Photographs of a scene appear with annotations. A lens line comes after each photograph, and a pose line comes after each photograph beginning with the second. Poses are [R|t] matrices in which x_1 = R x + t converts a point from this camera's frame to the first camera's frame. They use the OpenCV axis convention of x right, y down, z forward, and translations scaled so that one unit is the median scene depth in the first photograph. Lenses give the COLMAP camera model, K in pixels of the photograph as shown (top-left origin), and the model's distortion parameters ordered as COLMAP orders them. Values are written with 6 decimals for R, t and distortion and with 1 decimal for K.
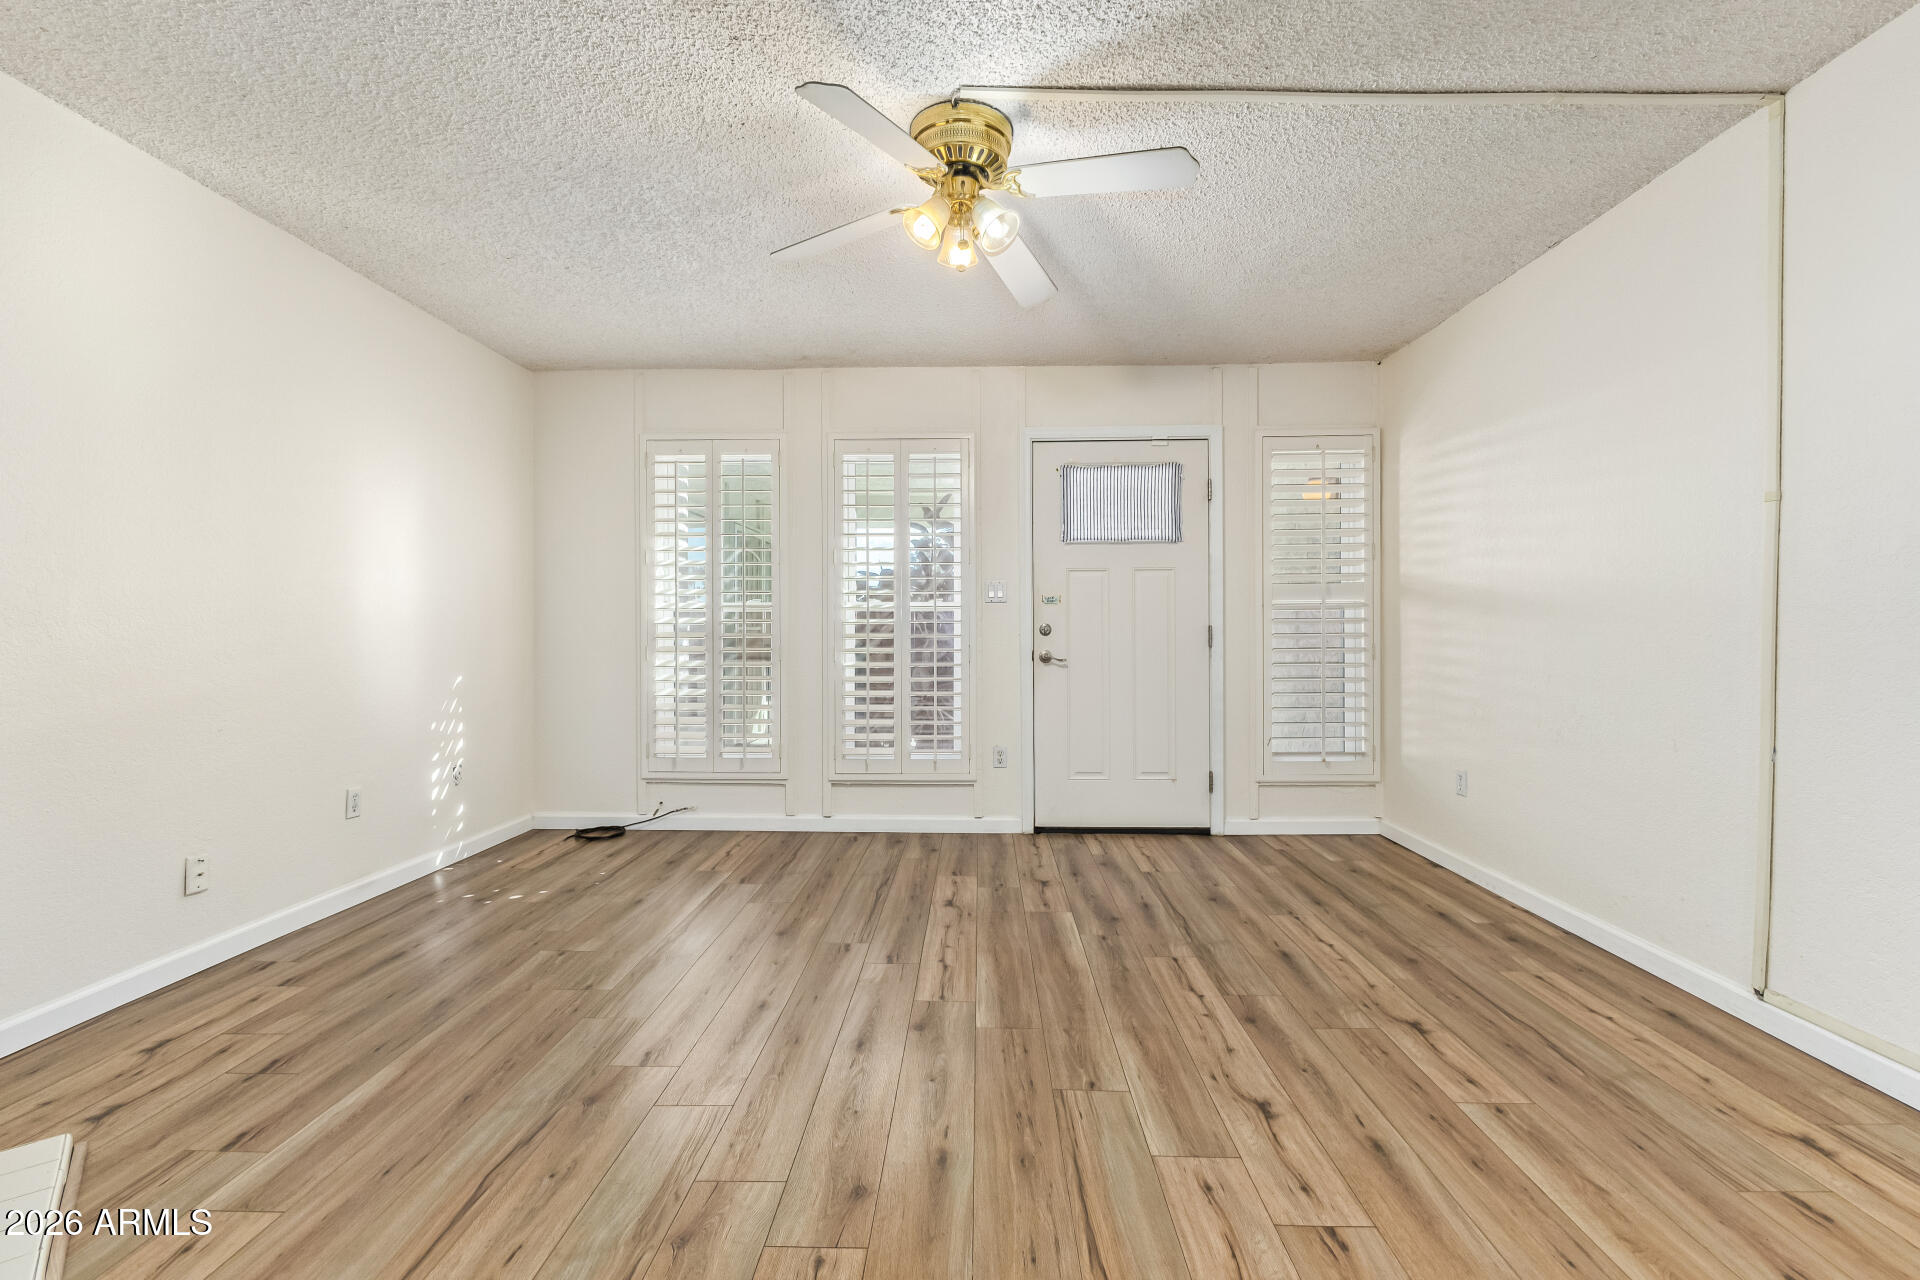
lens RADIAL K [[844.2, 0, 951.2], [0, 844.2, 641.8], [0, 0, 1]] dist [0.004879, 0.000525]
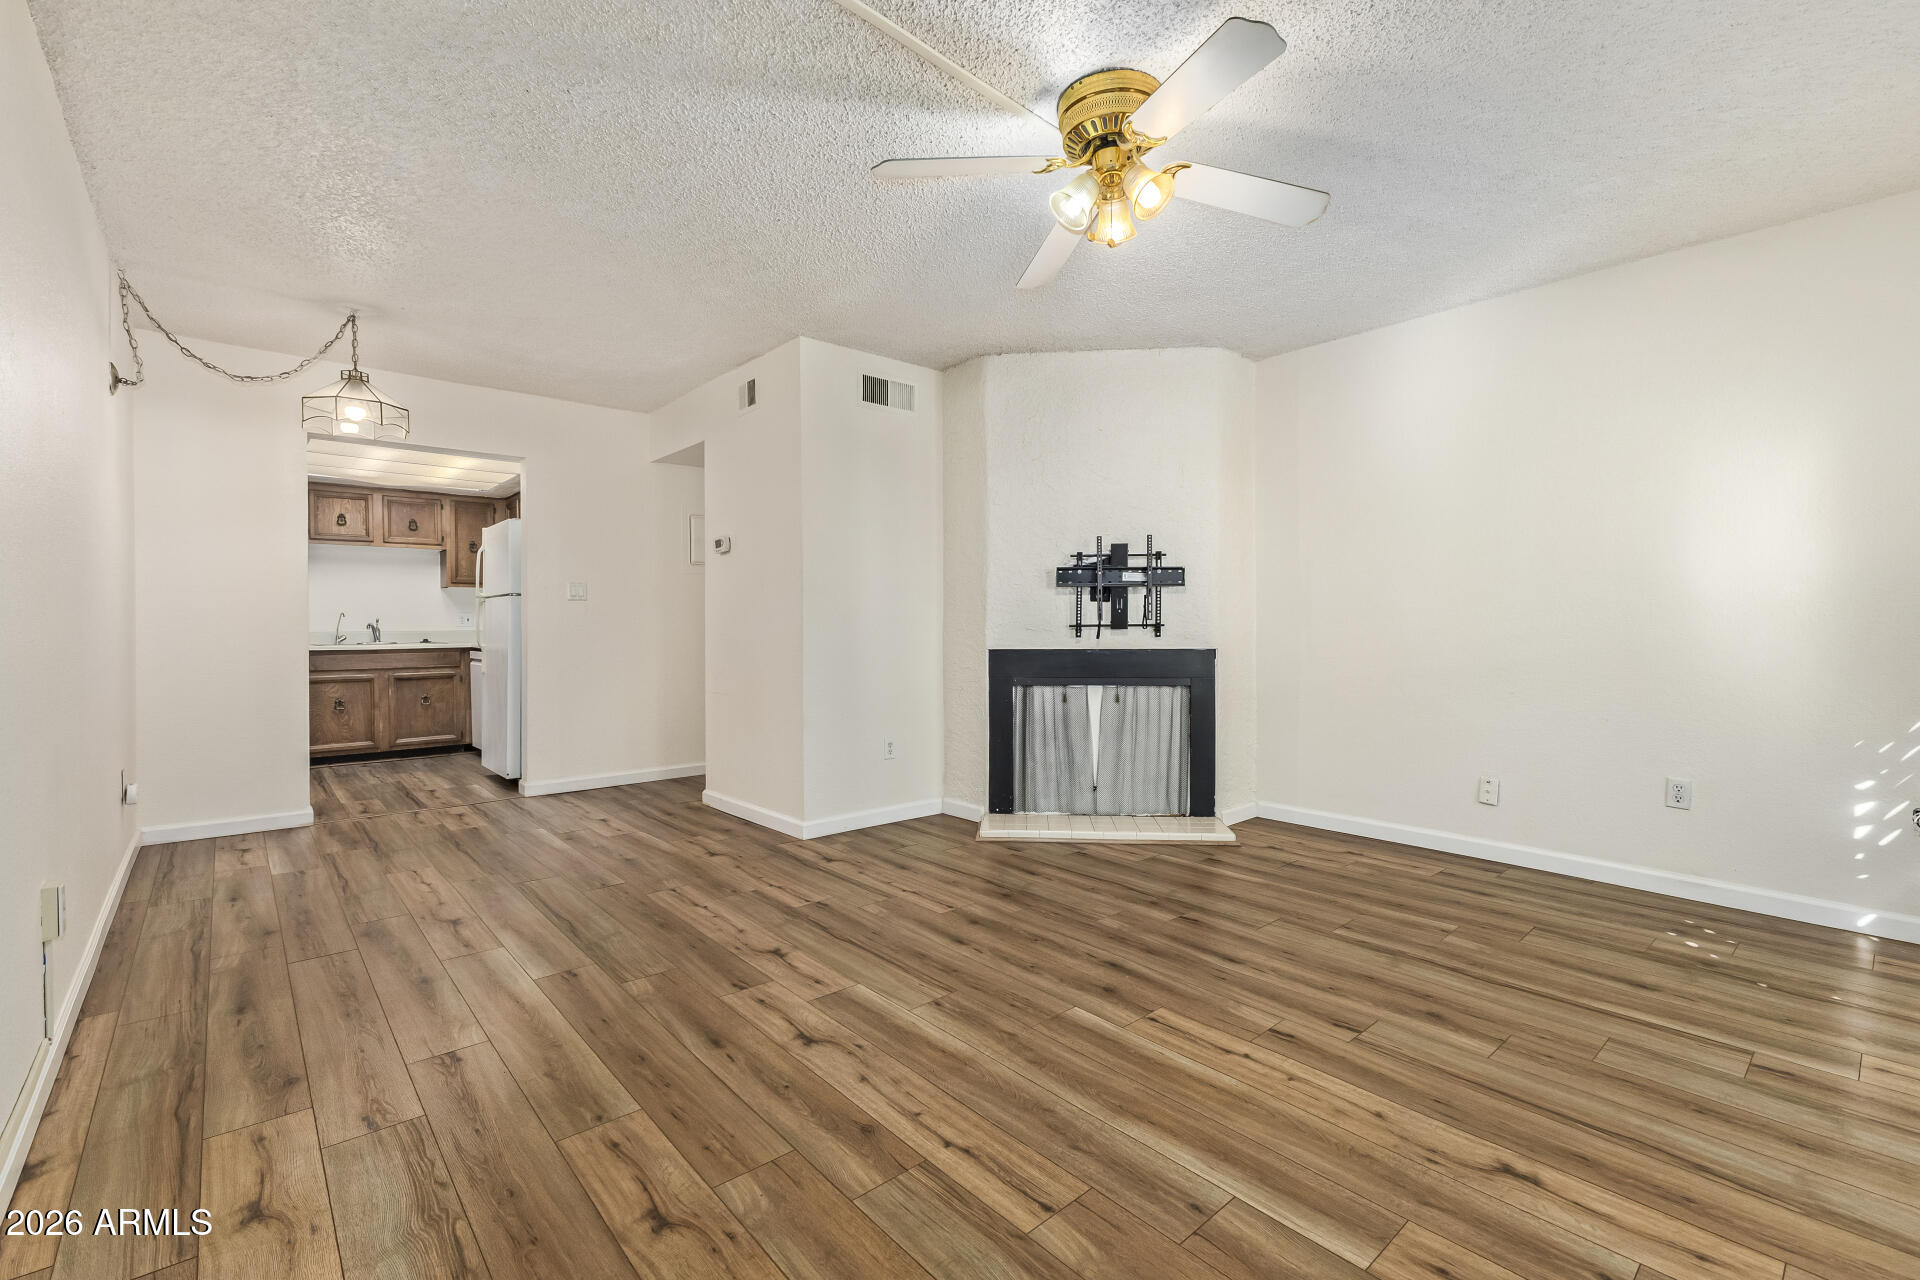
lens RADIAL K [[844.2, 0, 965.0], [0, 844.2, 642.2], [0, 0, 1]] dist [0.004879, 0.000525]
pose [[-0.731583, 0.021031, -0.681428, 0.815669], [-0.005087, 0.999328, 0.036304, -0.026224], [0.681733, 0.030026, -0.730984, 1.631805]]
